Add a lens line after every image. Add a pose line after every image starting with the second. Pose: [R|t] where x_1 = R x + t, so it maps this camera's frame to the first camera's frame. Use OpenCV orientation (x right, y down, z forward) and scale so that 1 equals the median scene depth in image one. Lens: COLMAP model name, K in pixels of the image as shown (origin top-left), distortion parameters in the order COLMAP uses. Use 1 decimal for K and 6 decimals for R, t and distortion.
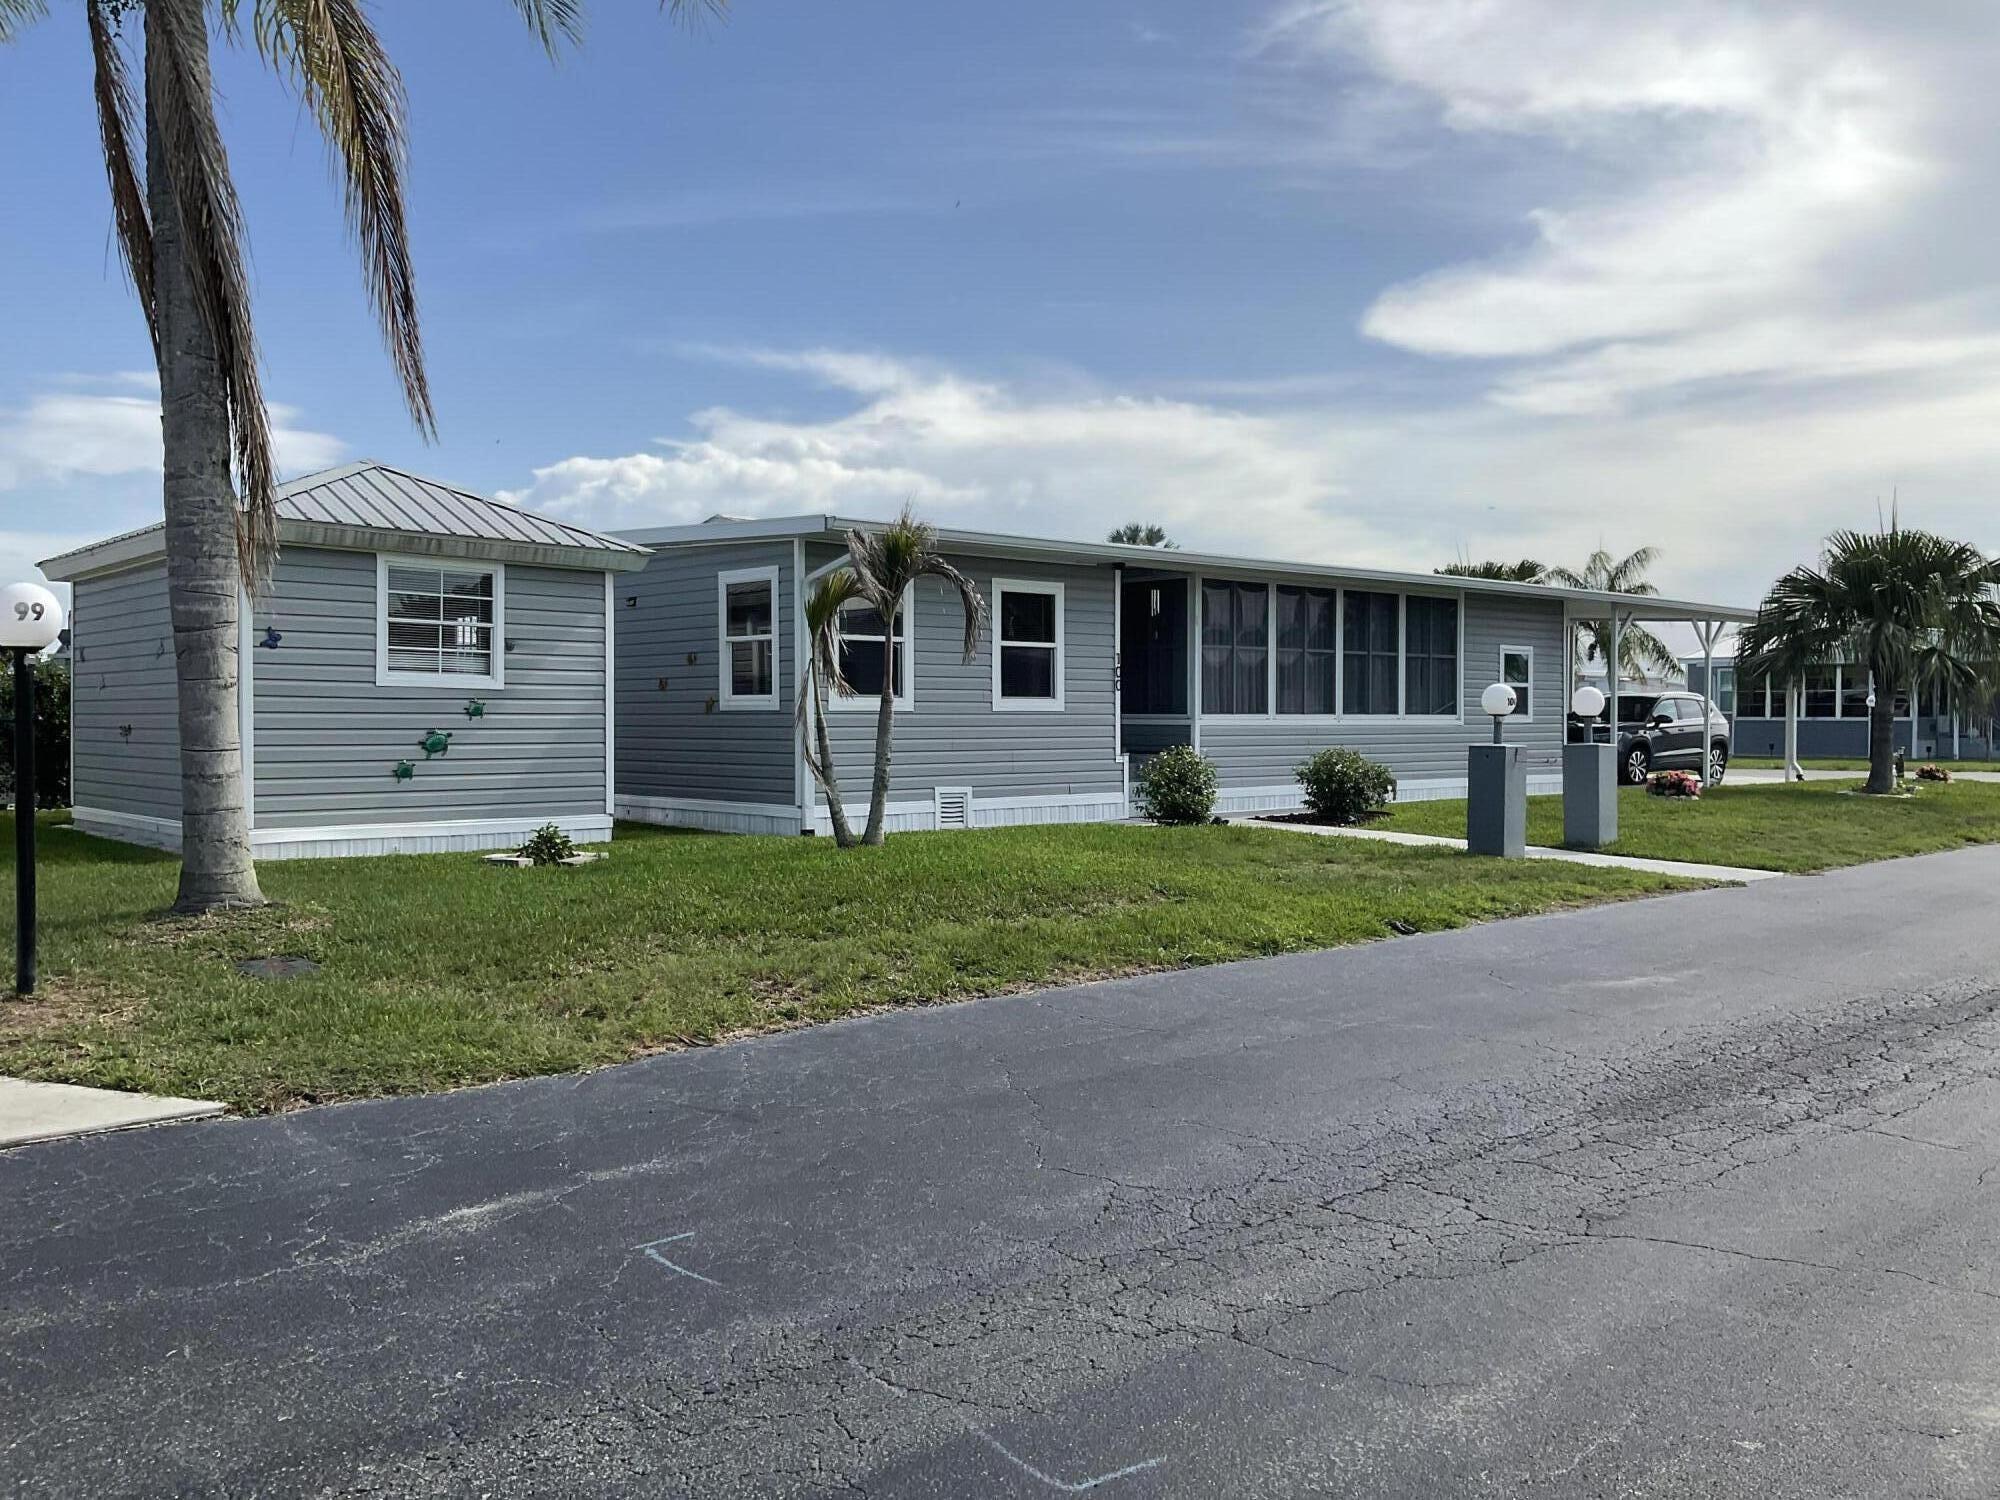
lens RADIAL K [[1660.9, 0, 999.7], [0, 1660.9, 753.5], [0, 0, 1]] dist [0.062920, -0.007481]
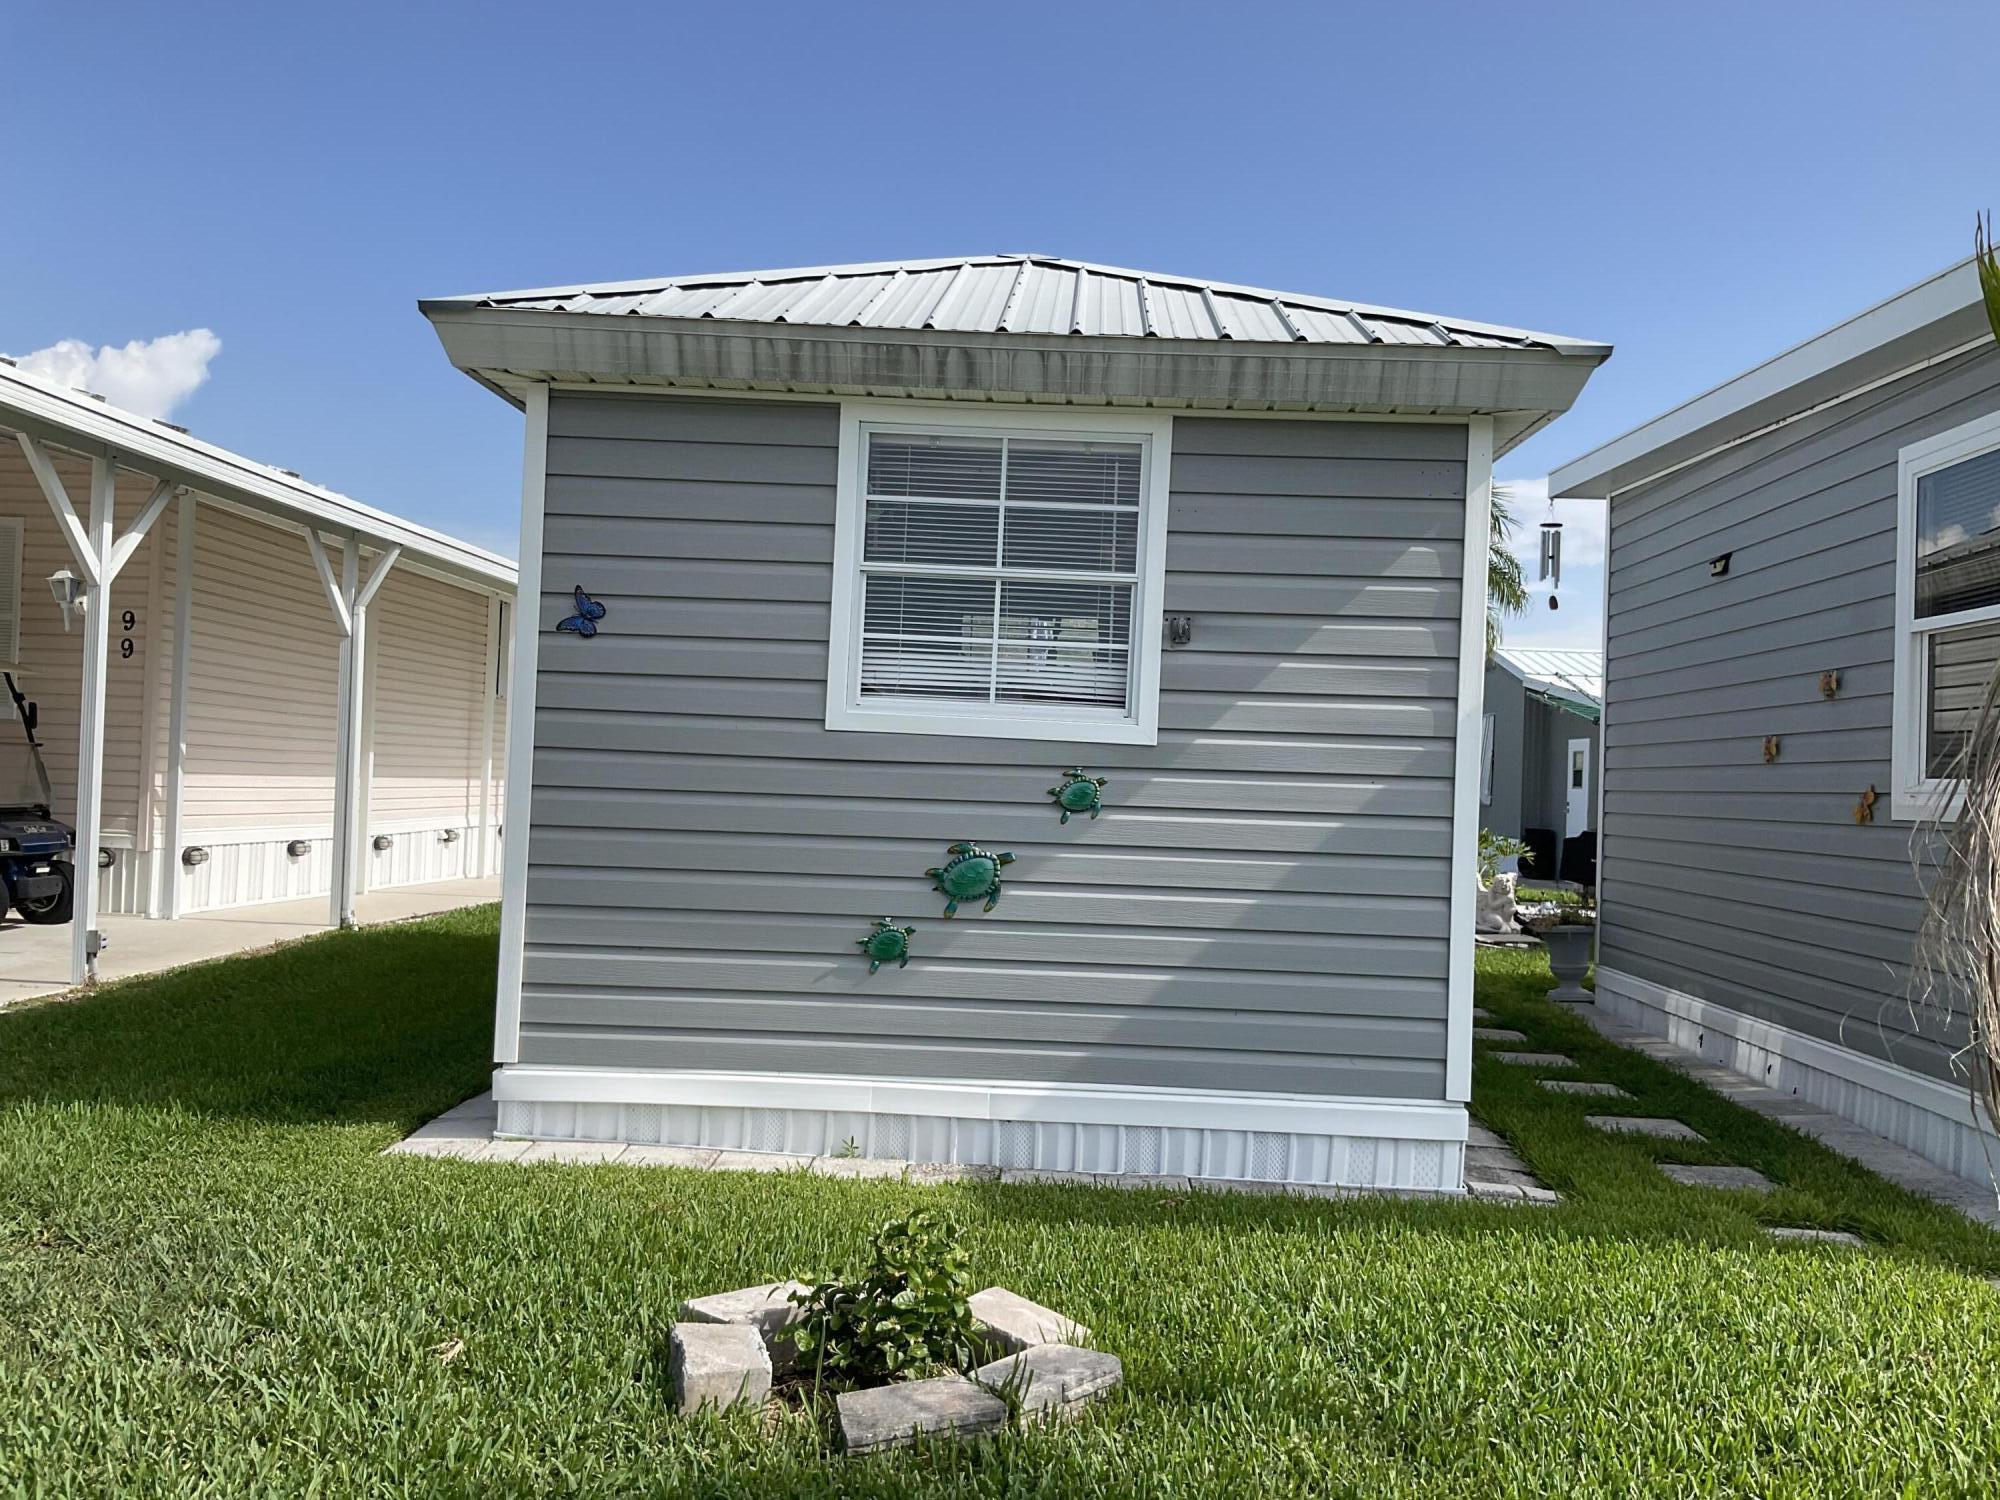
lens RADIAL K [[1660.9, 0, 992.9], [0, 1660.9, 761.8], [0, 0, 1]] dist [0.062920, -0.007481]
pose [[0.722888, 0.016741, -0.690763, -0.063440], [-0.047390, 0.998554, -0.025394, -0.023567], [0.689339, 0.051092, 0.722635, 0.710401]]
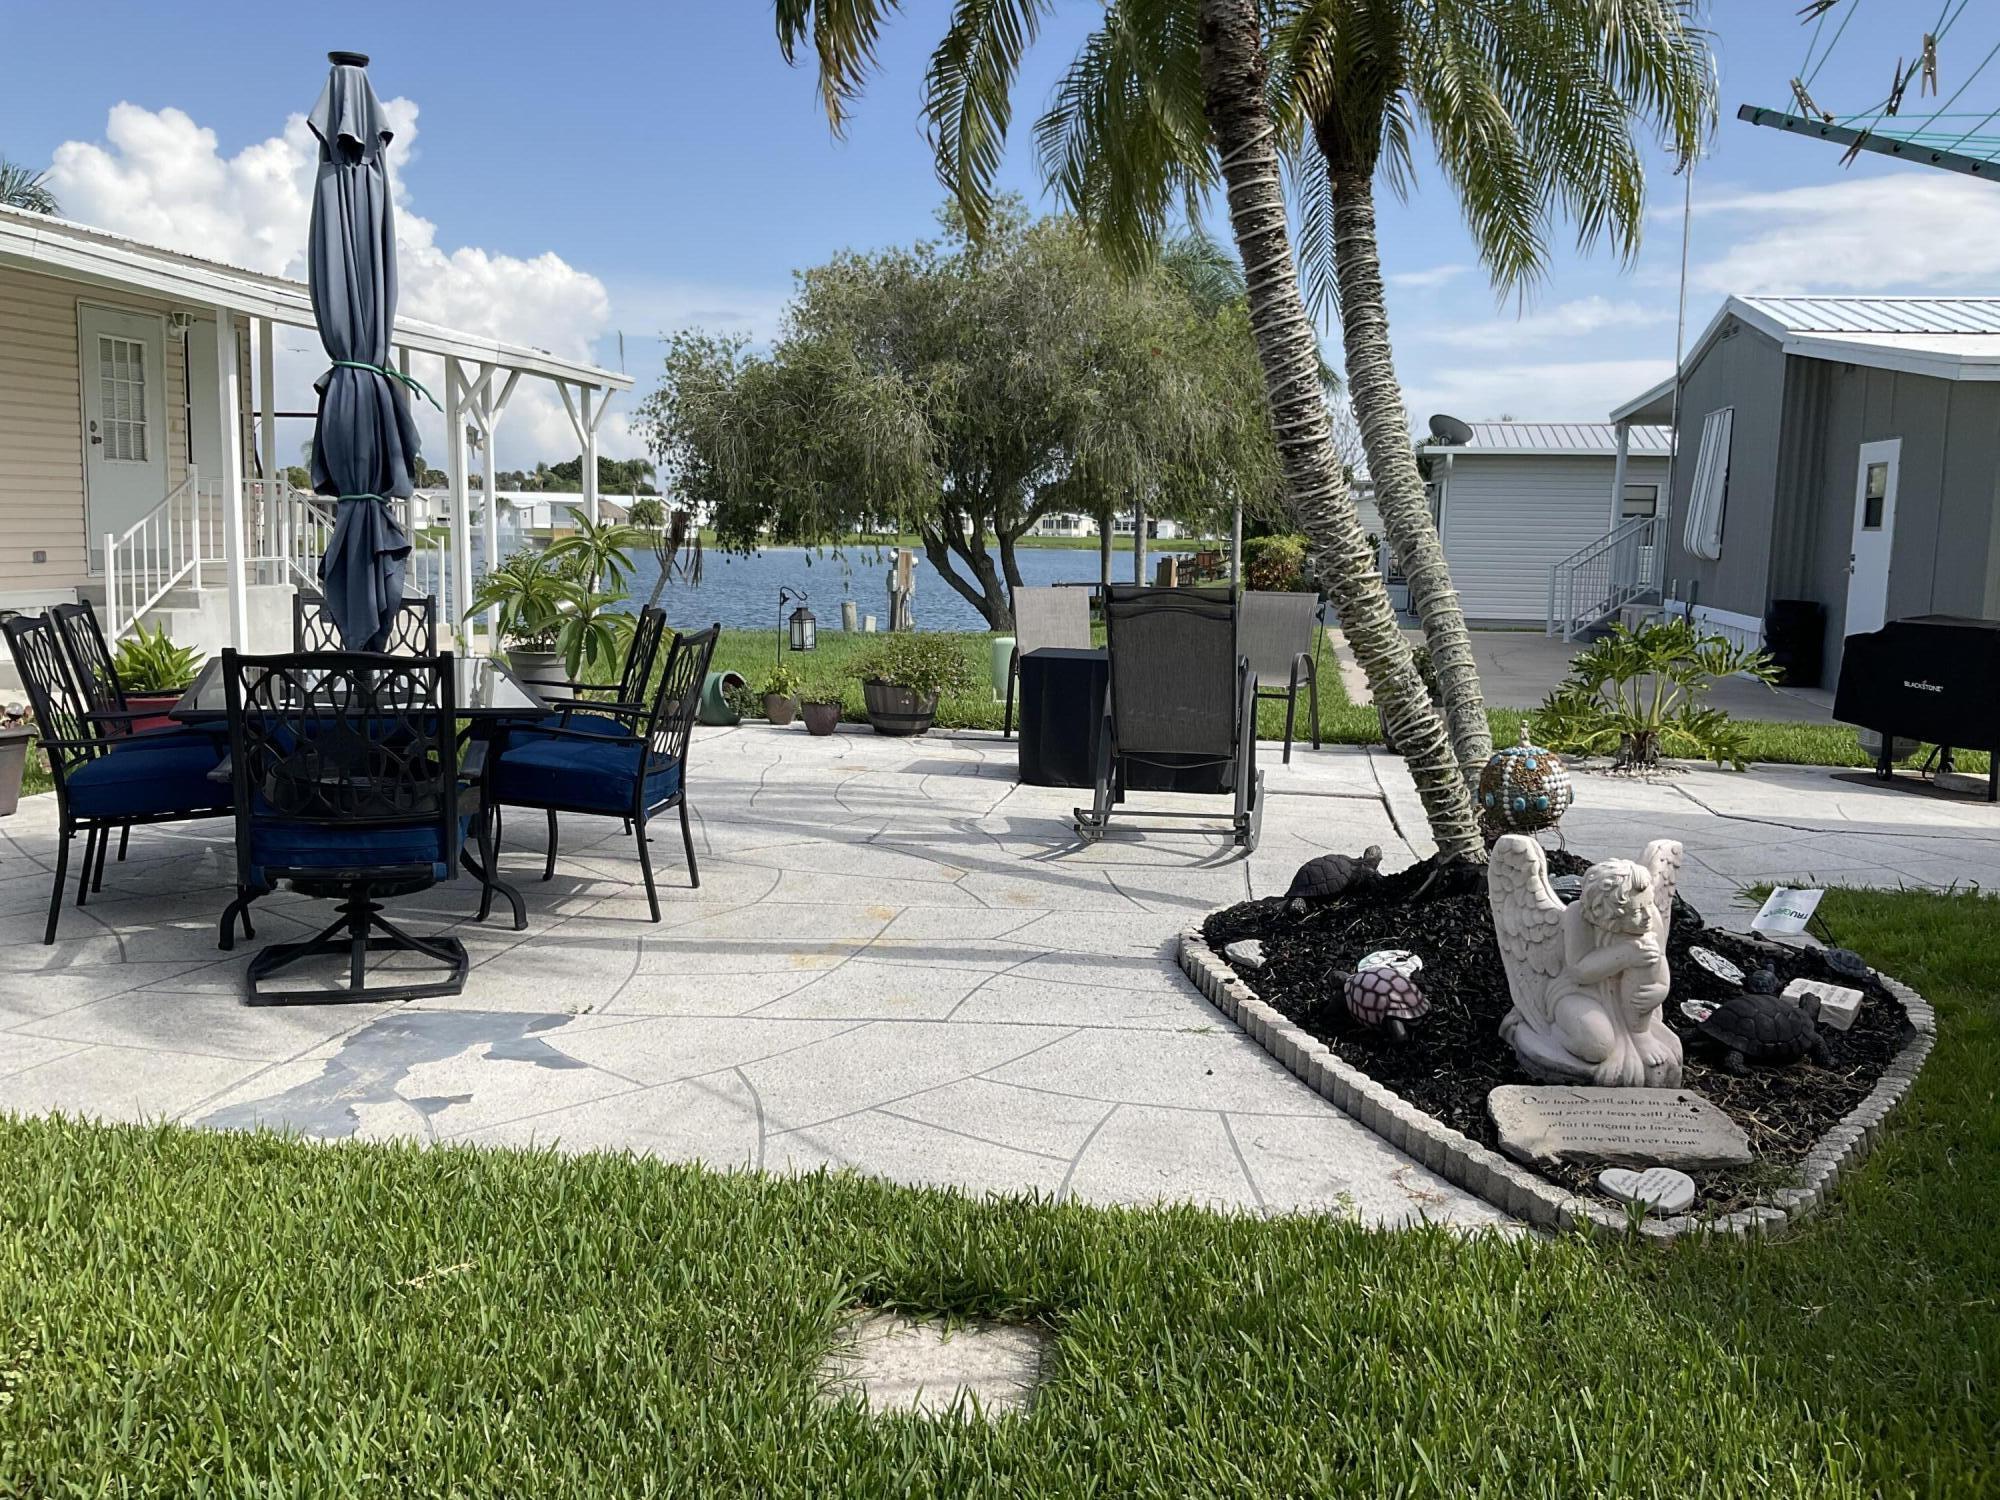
lens RADIAL K [[1660.9, 0, 1004.3], [0, 1660.9, 750.6], [0, 0, 1]] dist [0.062920, -0.007481]
pose [[0.631515, 0.123983, -0.765387, -0.131325], [-0.041811, 0.991142, 0.126055, -0.028179], [0.774235, -0.047604, 0.631105, 0.853593]]
